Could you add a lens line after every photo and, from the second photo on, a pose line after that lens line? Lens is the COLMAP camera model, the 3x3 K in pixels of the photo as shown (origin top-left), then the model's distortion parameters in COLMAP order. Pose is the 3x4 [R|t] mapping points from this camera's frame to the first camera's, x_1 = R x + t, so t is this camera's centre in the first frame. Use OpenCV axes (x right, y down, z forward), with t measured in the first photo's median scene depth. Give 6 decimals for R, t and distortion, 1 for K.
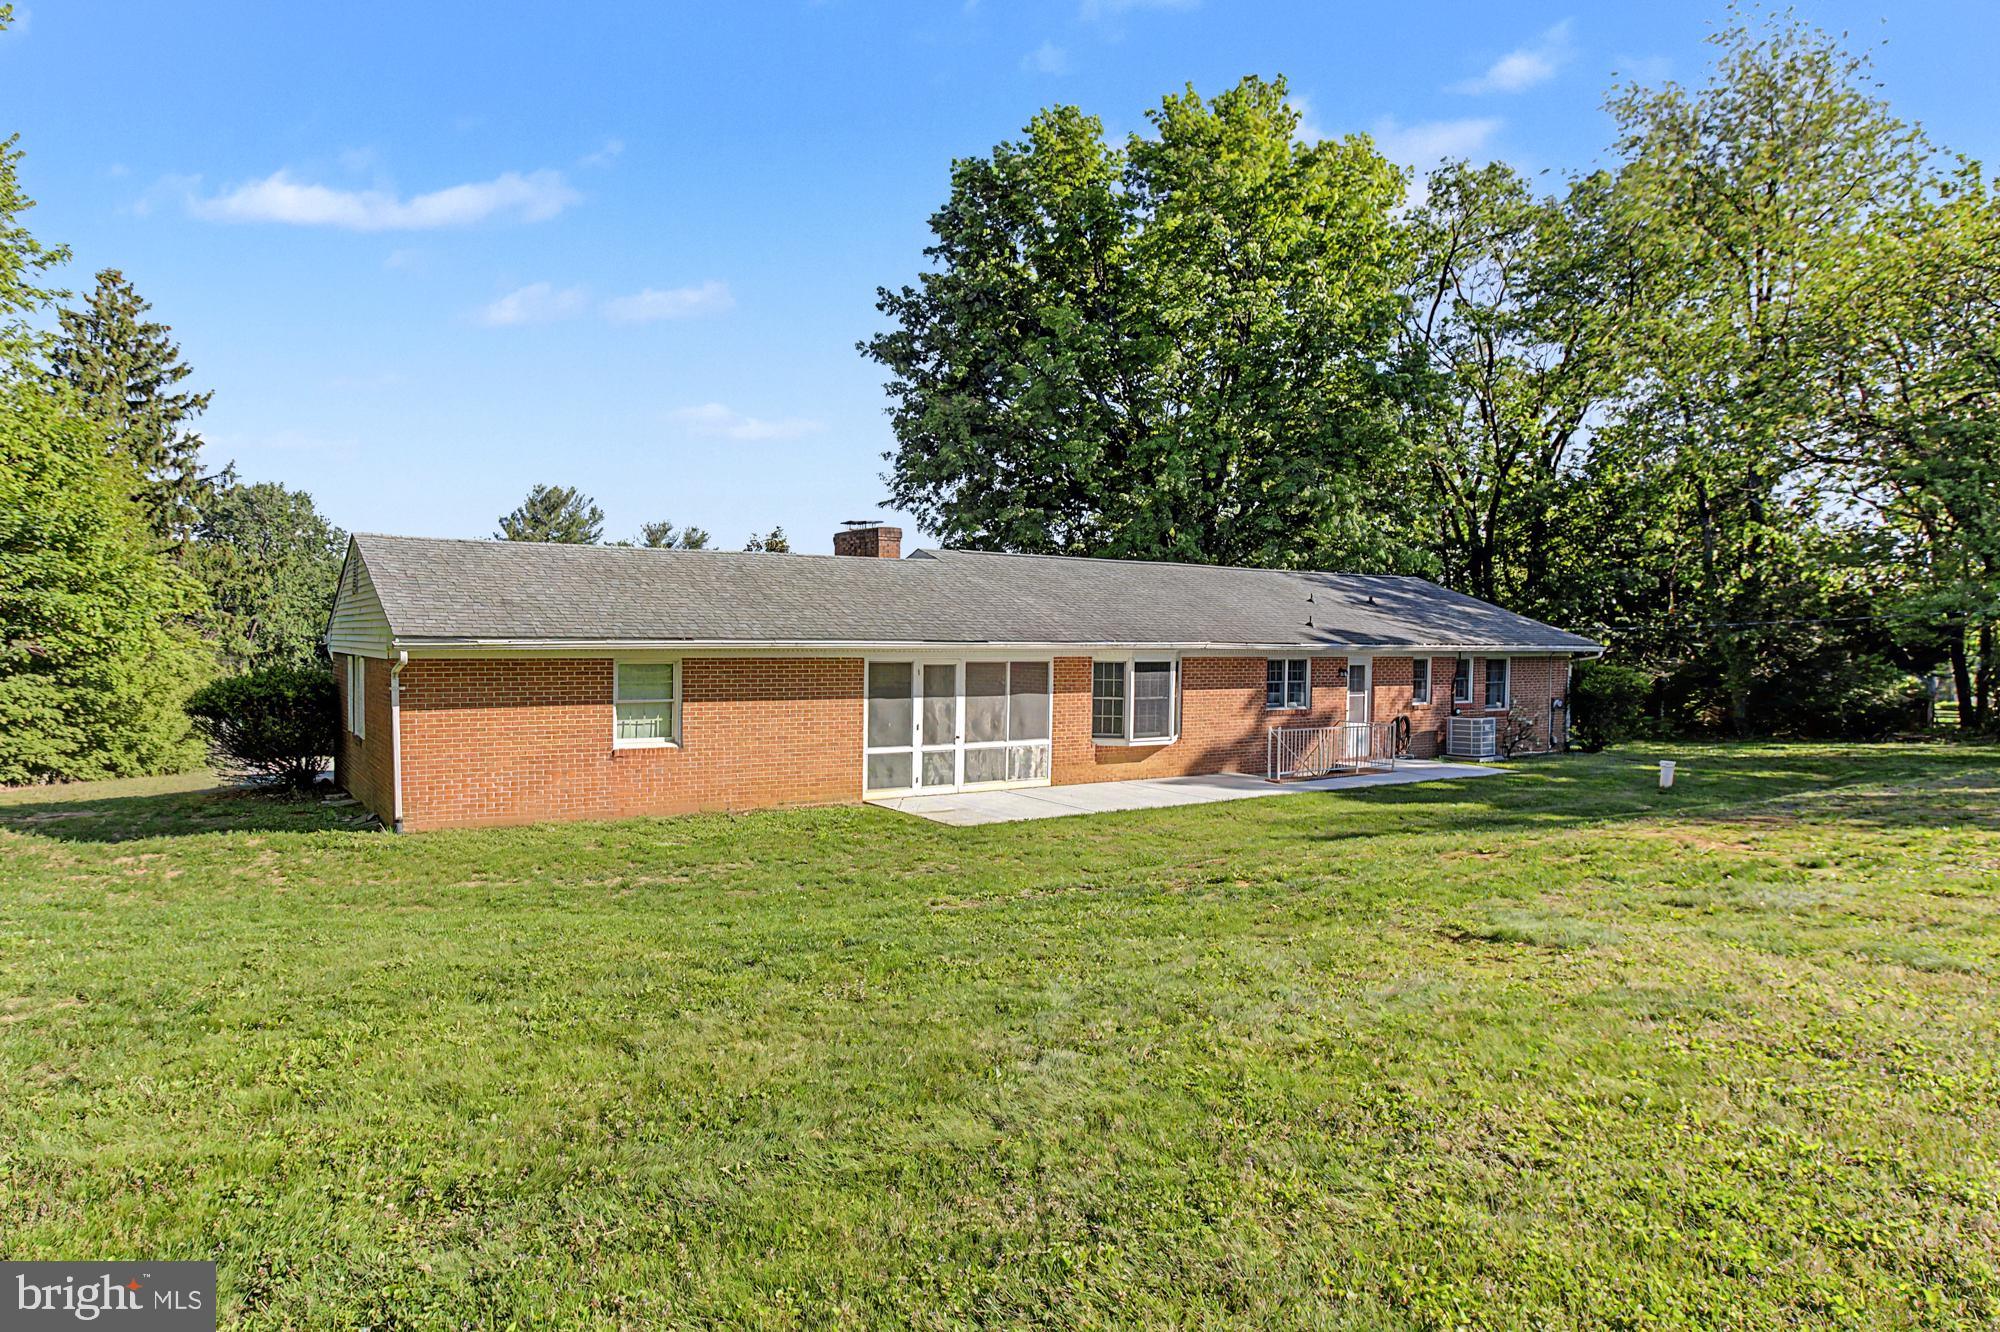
lens RADIAL K [[951.4, 0, 1000.0], [0, 951.4, 666.0], [0, 0, 1]] dist [0.026467, -0.000018]
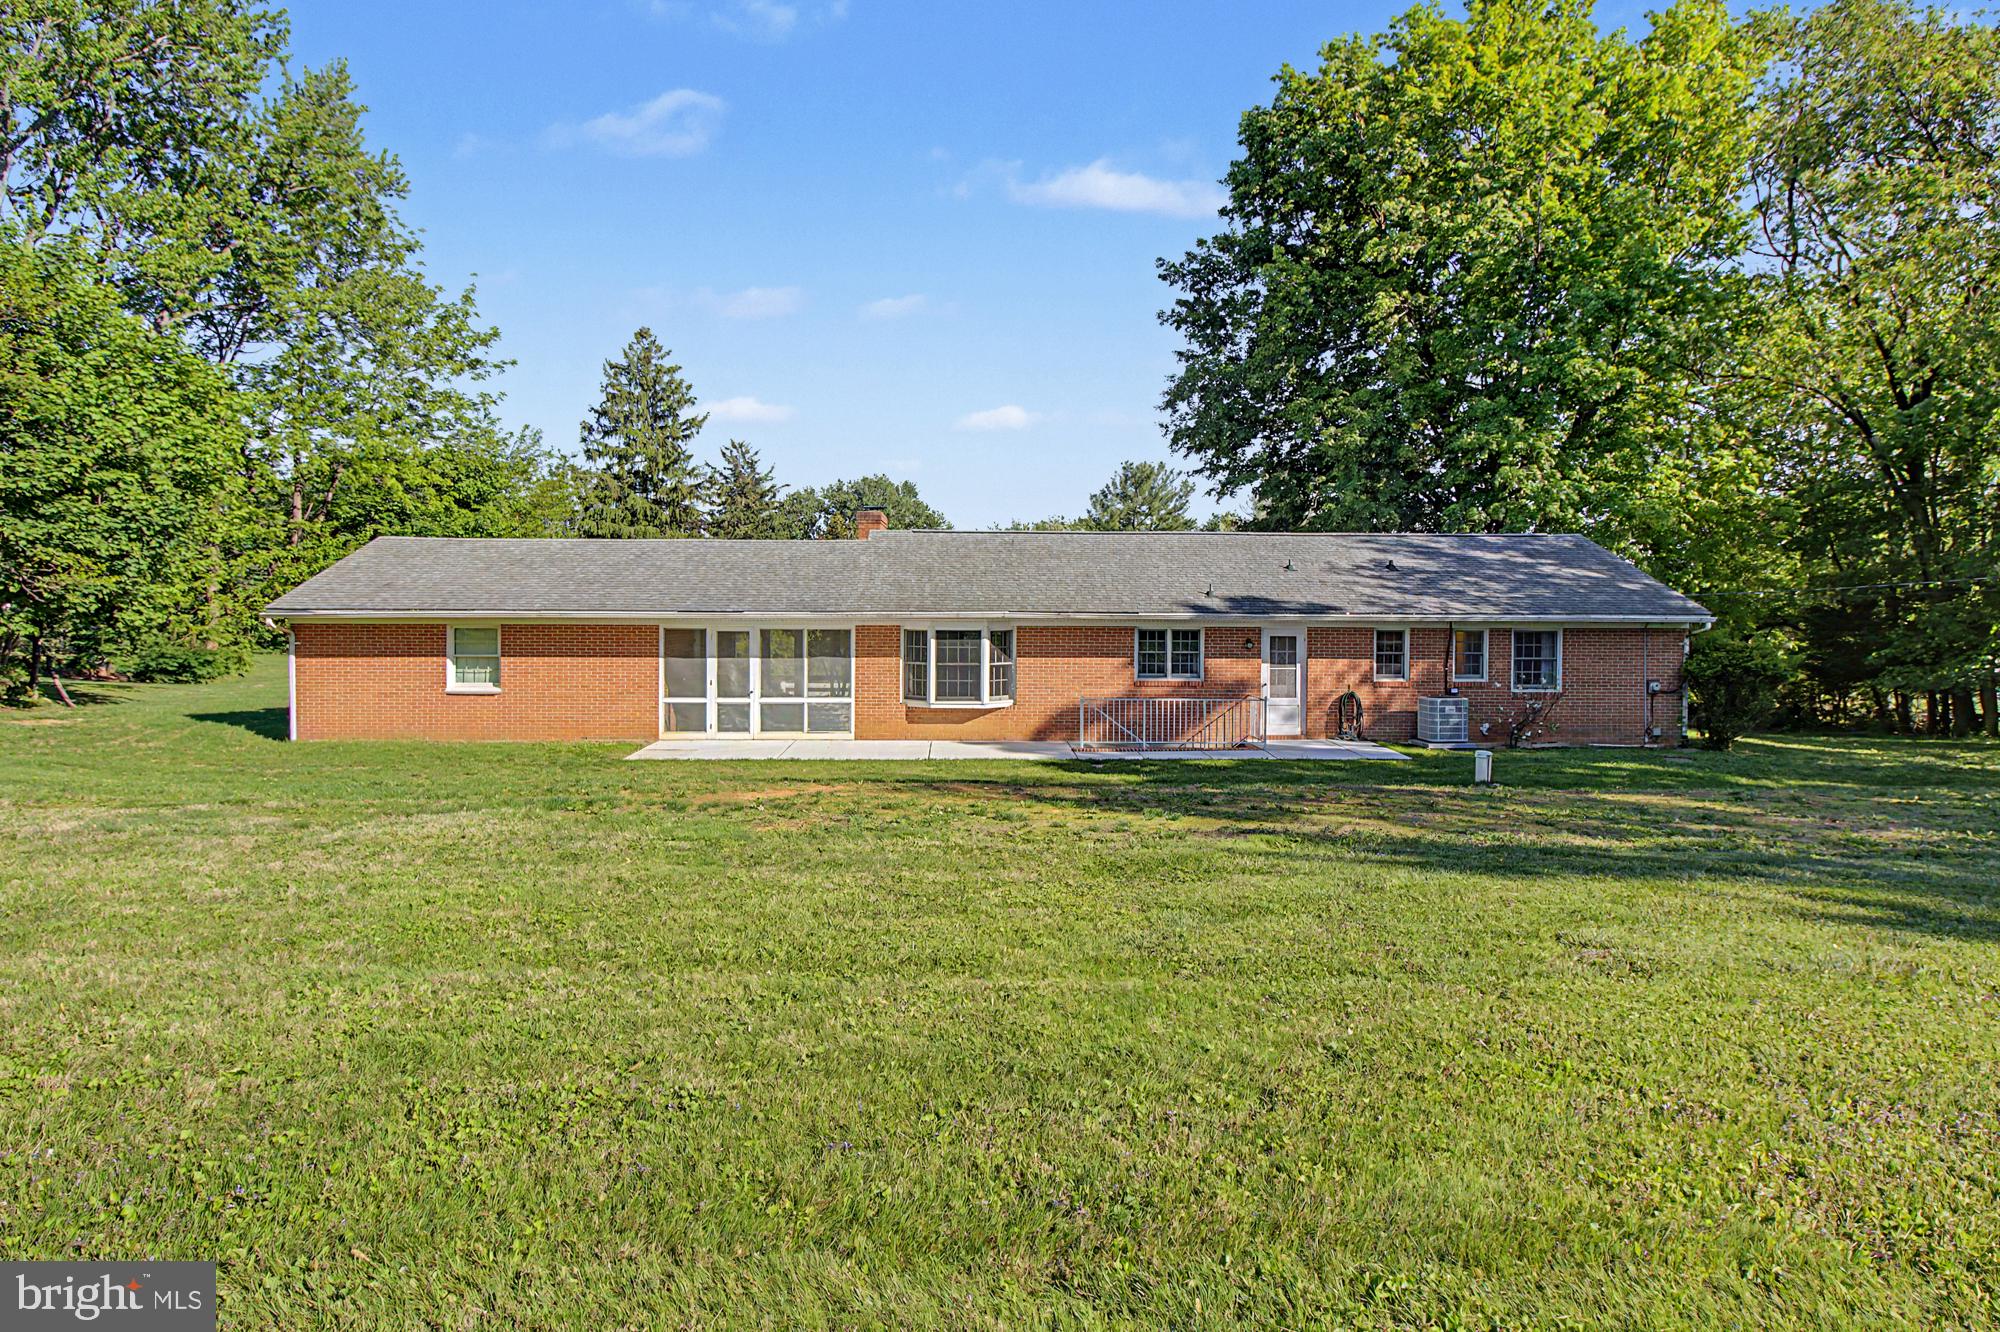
lens RADIAL K [[929.8, 0, 1000.0], [0, 929.8, 666.0], [0, 0, 1]] dist [-0.000955, -0.000239]
pose [[0.923856, 0.024624, -0.381948, 0.596677], [-0.010083, 0.999148, 0.040026, -0.006404], [0.382608, -0.033127, 0.923317, 0.047160]]
